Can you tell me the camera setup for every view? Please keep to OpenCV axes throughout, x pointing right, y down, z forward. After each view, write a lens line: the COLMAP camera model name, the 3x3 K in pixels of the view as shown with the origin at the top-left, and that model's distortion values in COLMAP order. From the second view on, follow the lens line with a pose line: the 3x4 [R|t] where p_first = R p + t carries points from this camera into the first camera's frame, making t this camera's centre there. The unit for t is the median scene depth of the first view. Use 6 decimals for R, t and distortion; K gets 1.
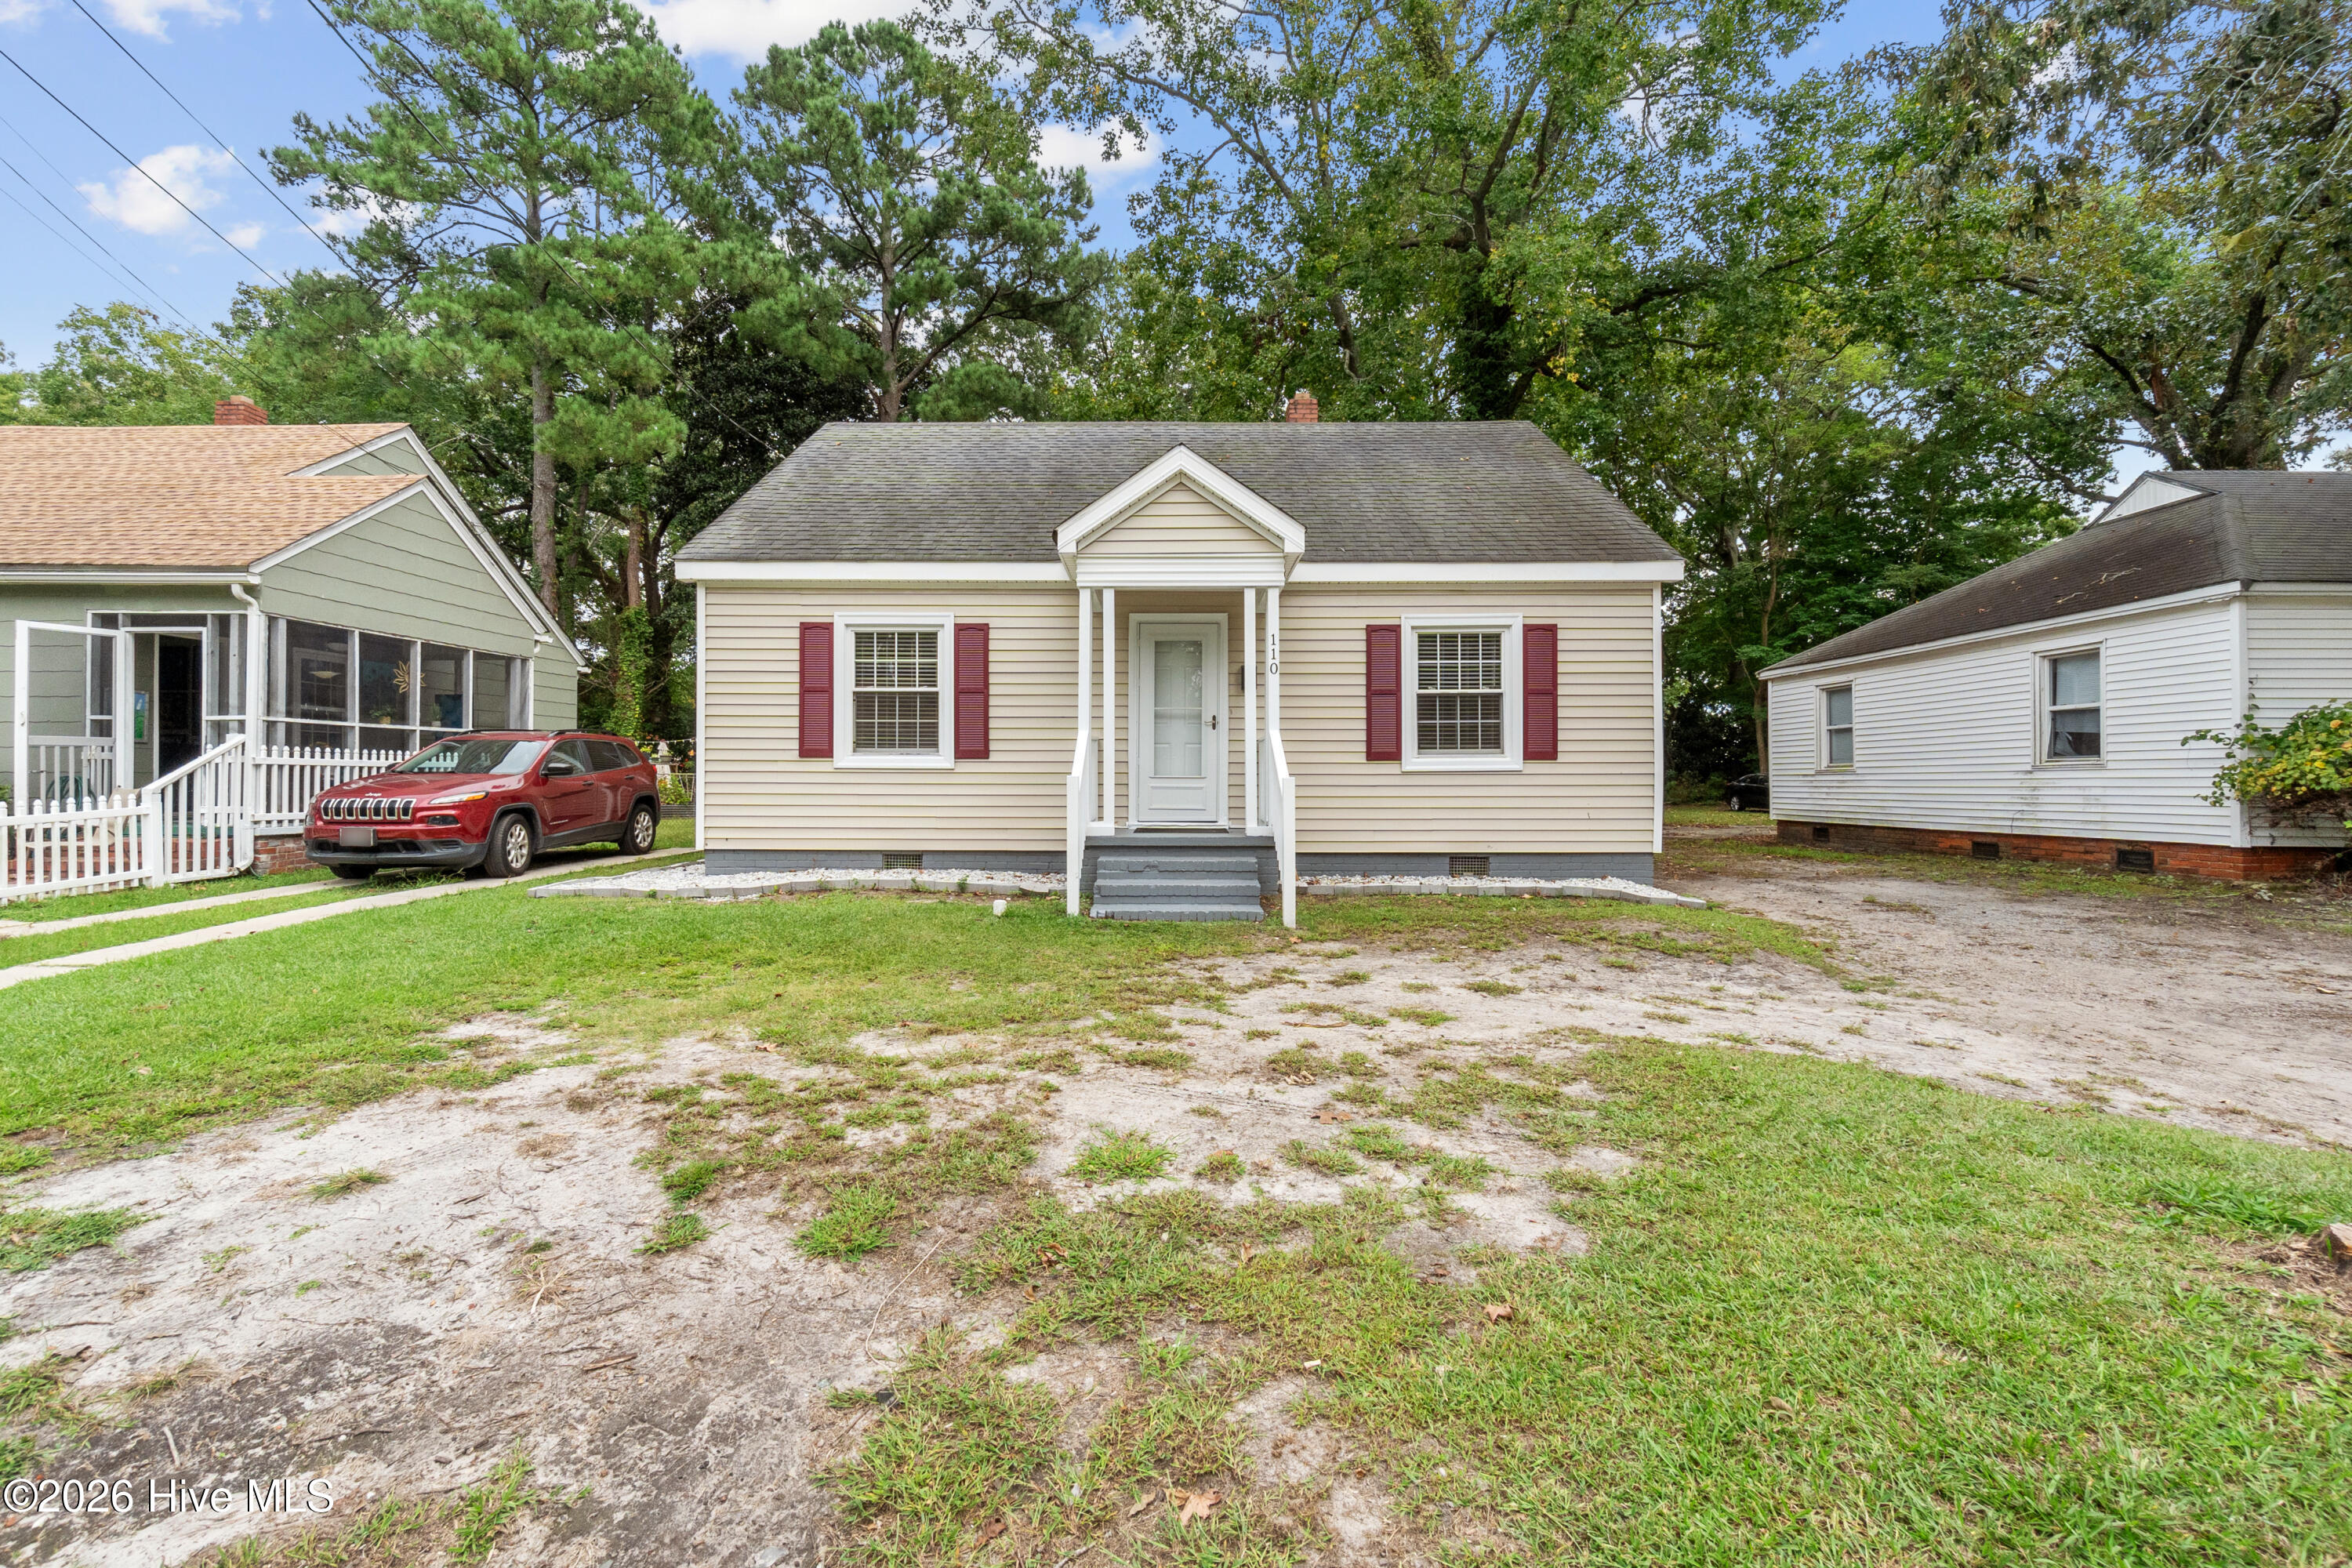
lens RADIAL K [[1008.5, 0, 1160.4], [0, 1008.5, 765.8], [0, 0, 1]] dist [-0.013875, 0.004430]
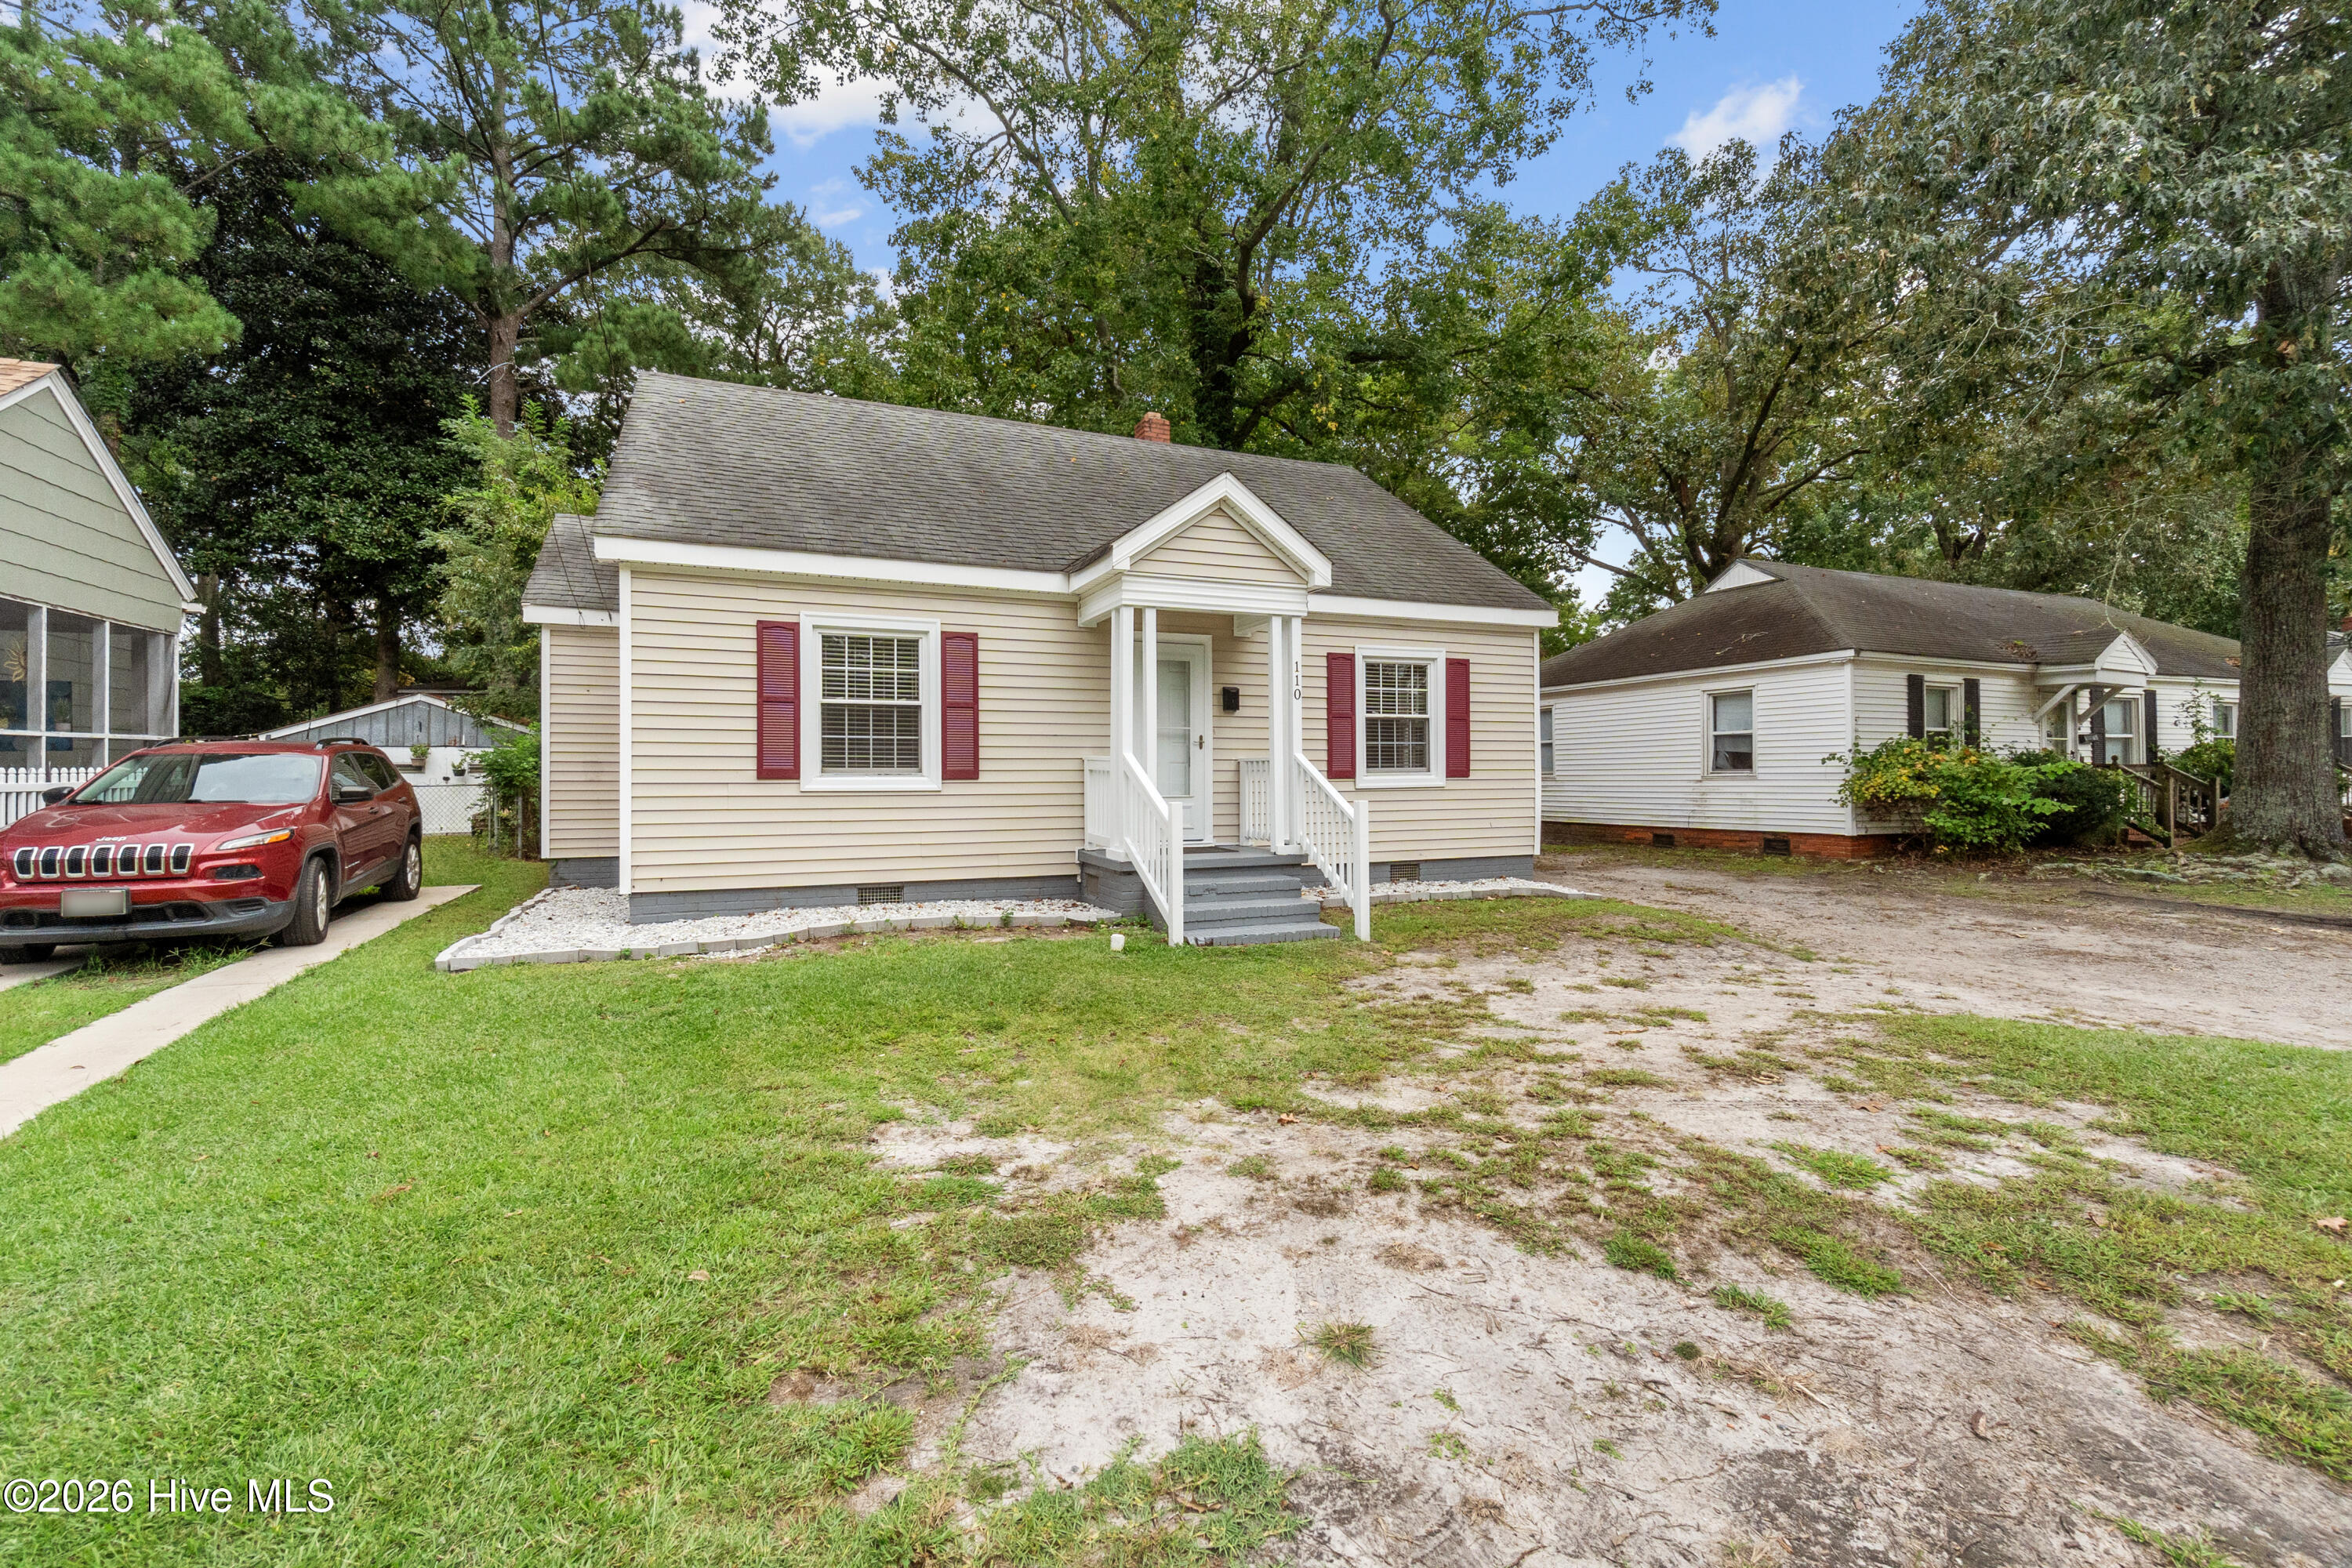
lens RADIAL K [[1012.8, 0, 1166.5], [0, 1012.8, 760.3], [0, 0, 1]] dist [-0.015743, 0.008163]
pose [[0.914996, 0.001258, 0.403460, -0.387423], [-0.000972, 0.999999, -0.000915, -0.023845], [-0.403461, 0.000446, 0.914997, 0.080686]]
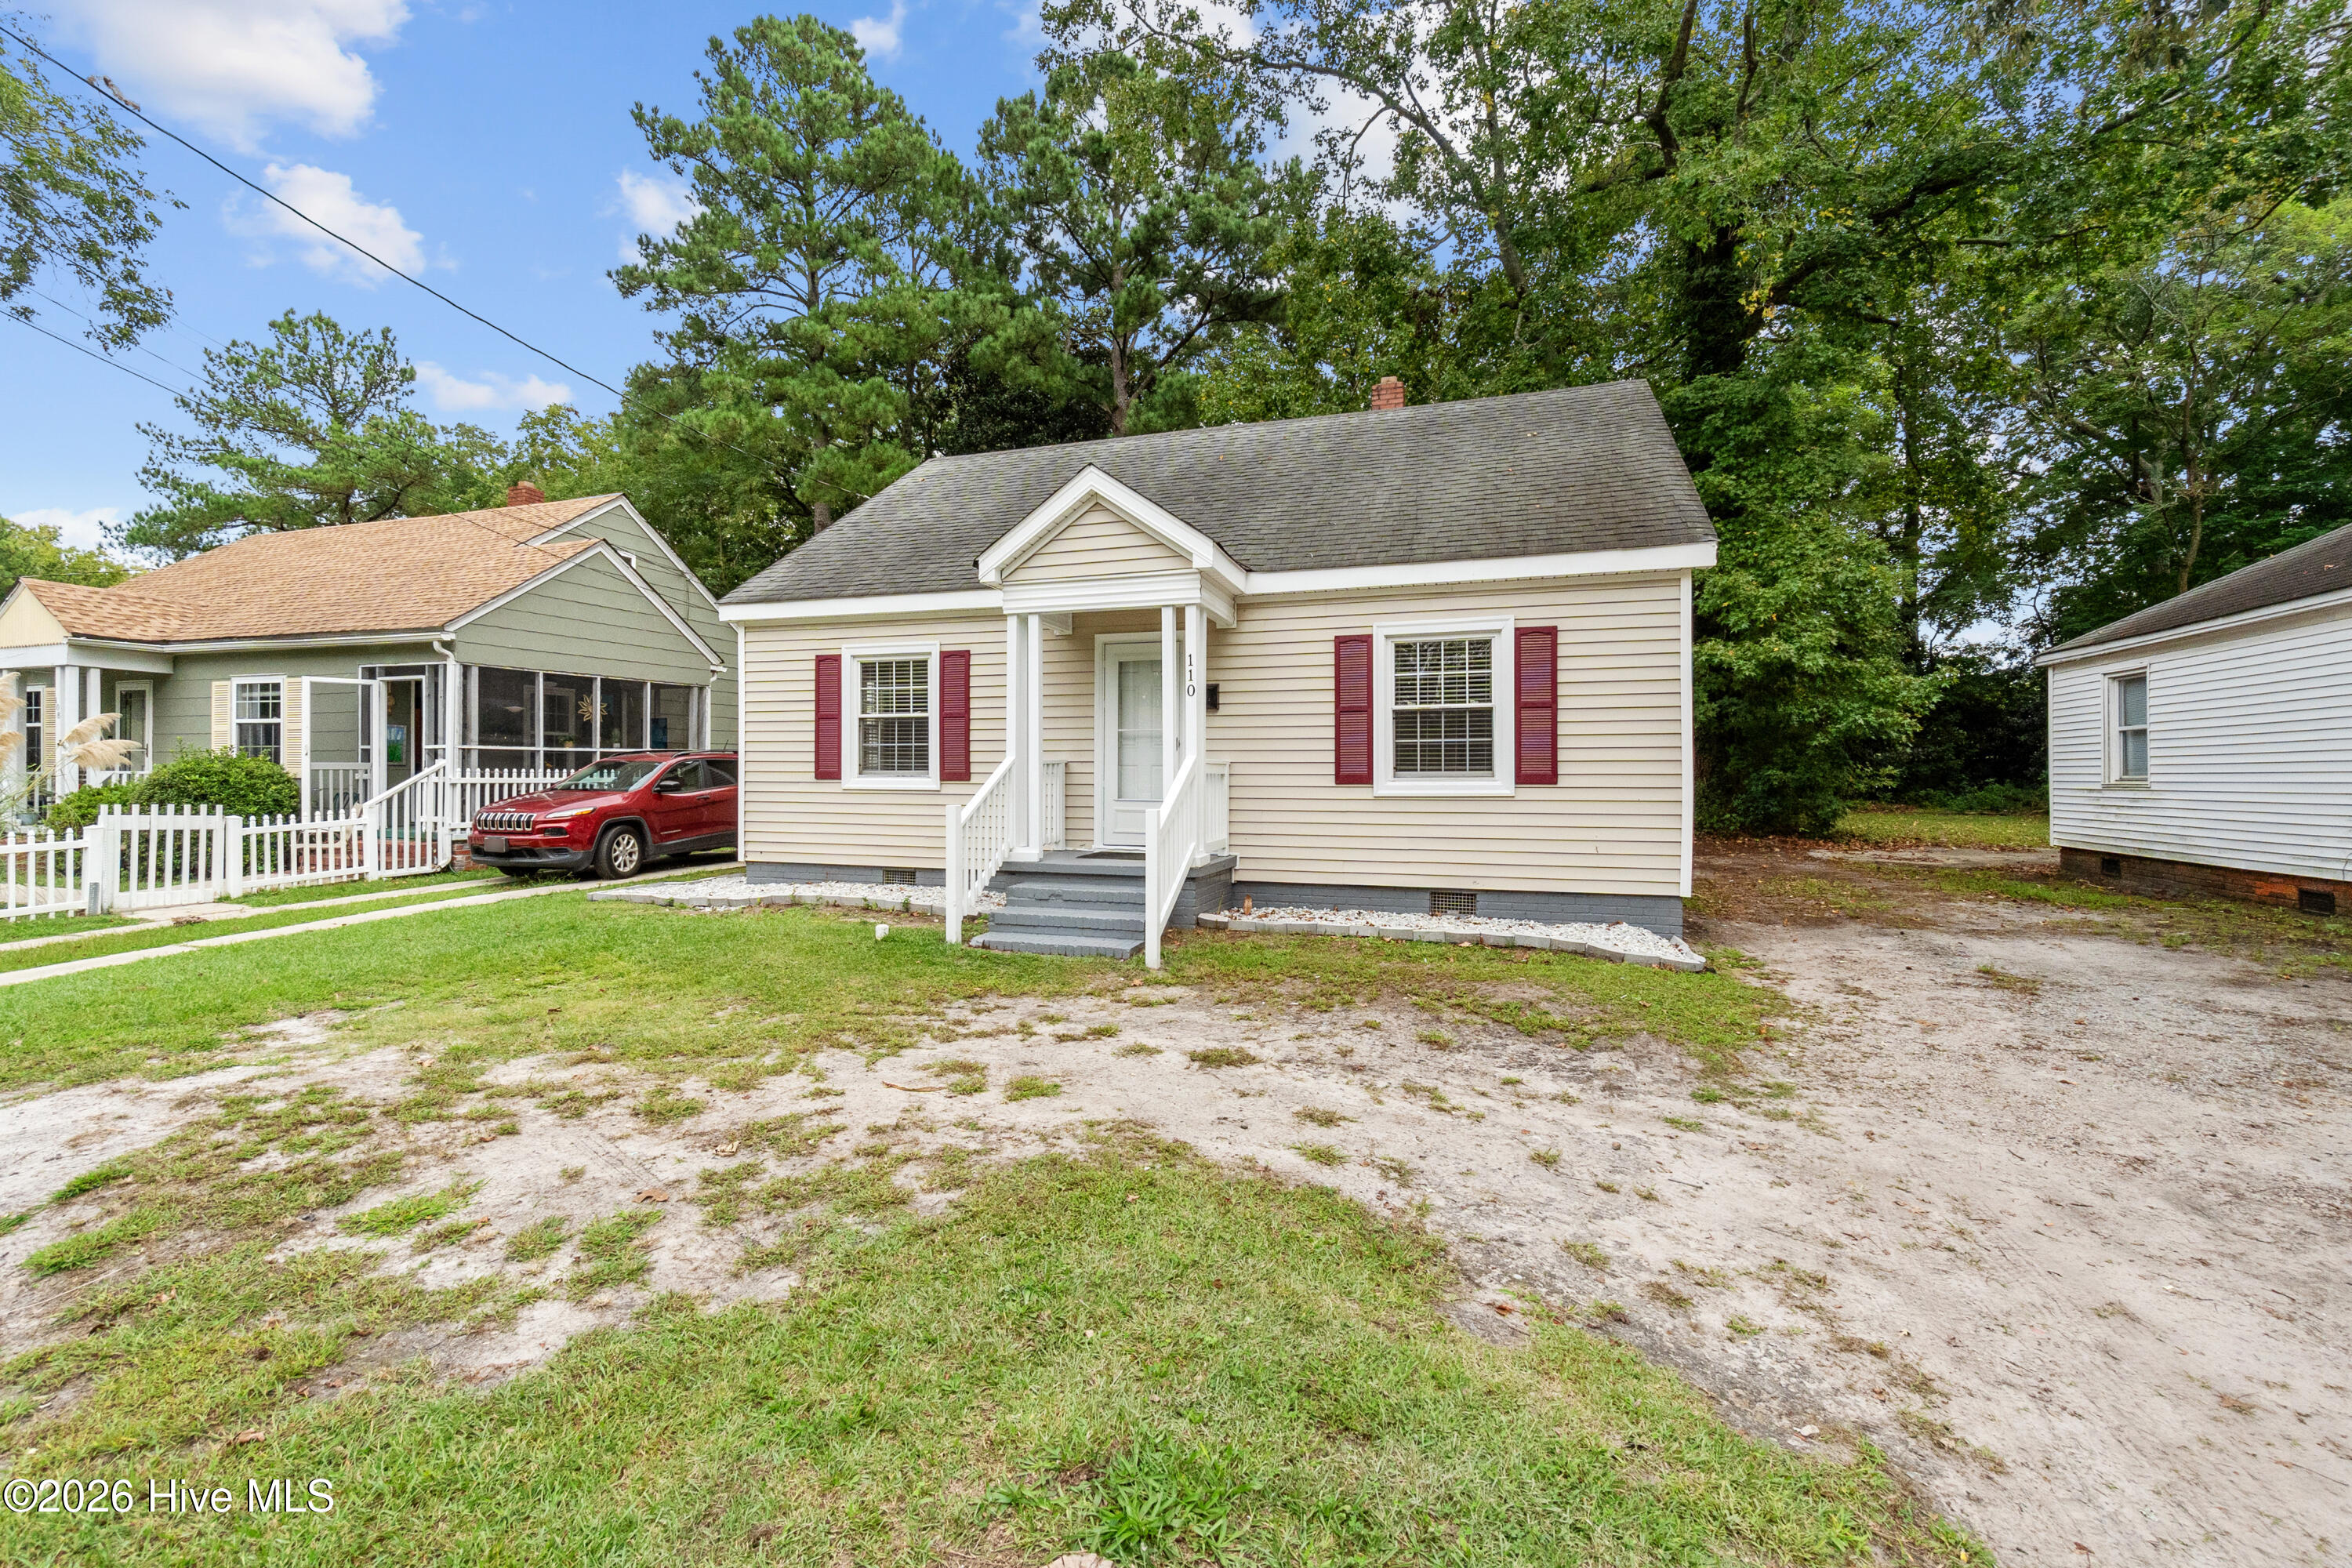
lens RADIAL K [[1008.5, 0, 1160.4], [0, 1008.5, 765.8], [0, 0, 1]] dist [-0.013875, 0.004430]
pose [[0.950758, -0.002155, -0.309925, 0.336567], [0.004113, 0.999976, 0.005663, -0.027499], [0.309906, -0.006659, 0.950744, 0.077190]]
